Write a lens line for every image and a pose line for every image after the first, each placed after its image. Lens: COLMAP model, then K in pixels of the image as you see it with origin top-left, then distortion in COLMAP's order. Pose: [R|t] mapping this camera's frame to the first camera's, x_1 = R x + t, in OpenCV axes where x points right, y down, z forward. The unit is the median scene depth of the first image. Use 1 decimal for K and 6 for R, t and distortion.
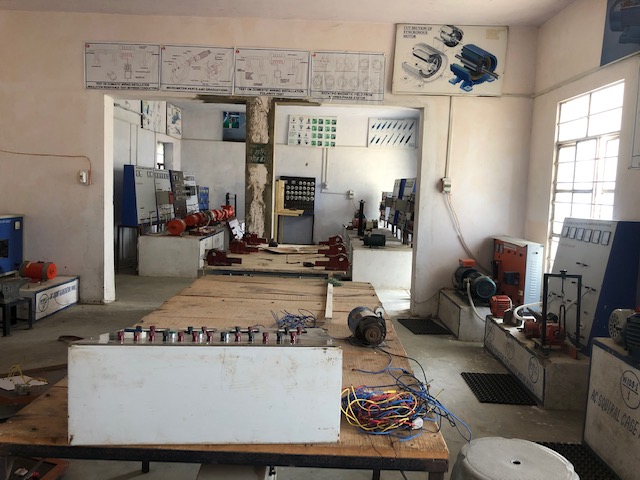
lens RADIAL K [[523.6, 0, 320.0], [0, 523.6, 240.0], [0, 0, 1]] dist [-0.000873, 0.002669]
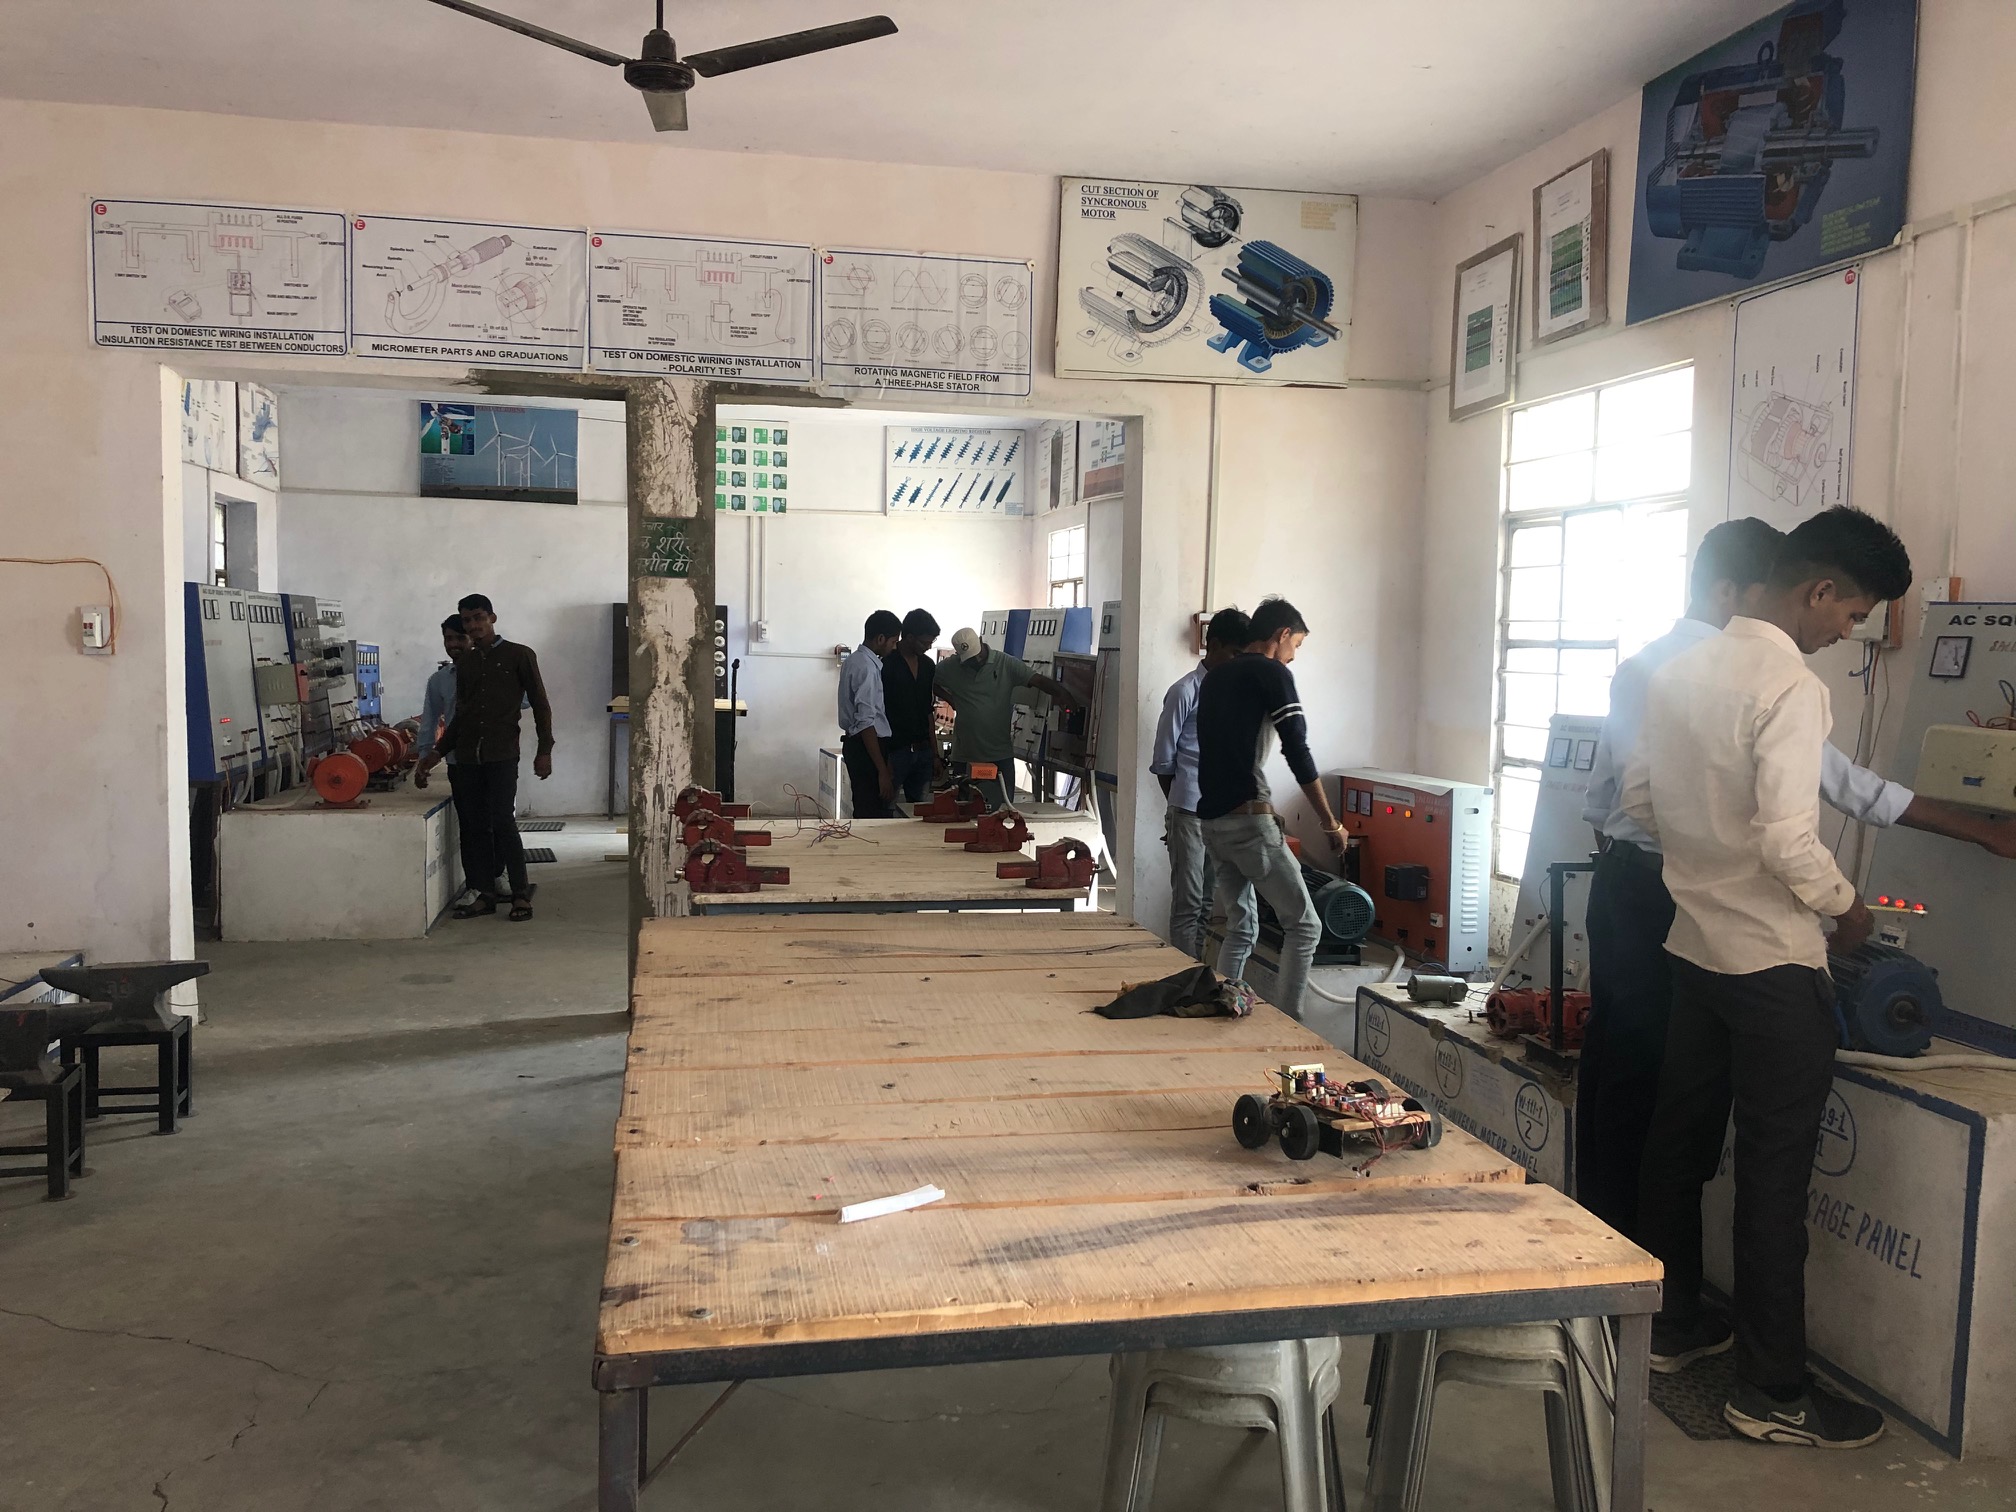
lens RADIAL K [[1643.3, 0, 1000.3], [0, 1643.3, 768.3], [0, 0, 1]] dist [0.005872, -0.003218]
pose [[0.977103, -0.037400, 0.209452, -0.138151], [0.040389, 0.999134, -0.010009, -0.006707], [-0.208896, 0.018240, 0.977768, -0.064579]]
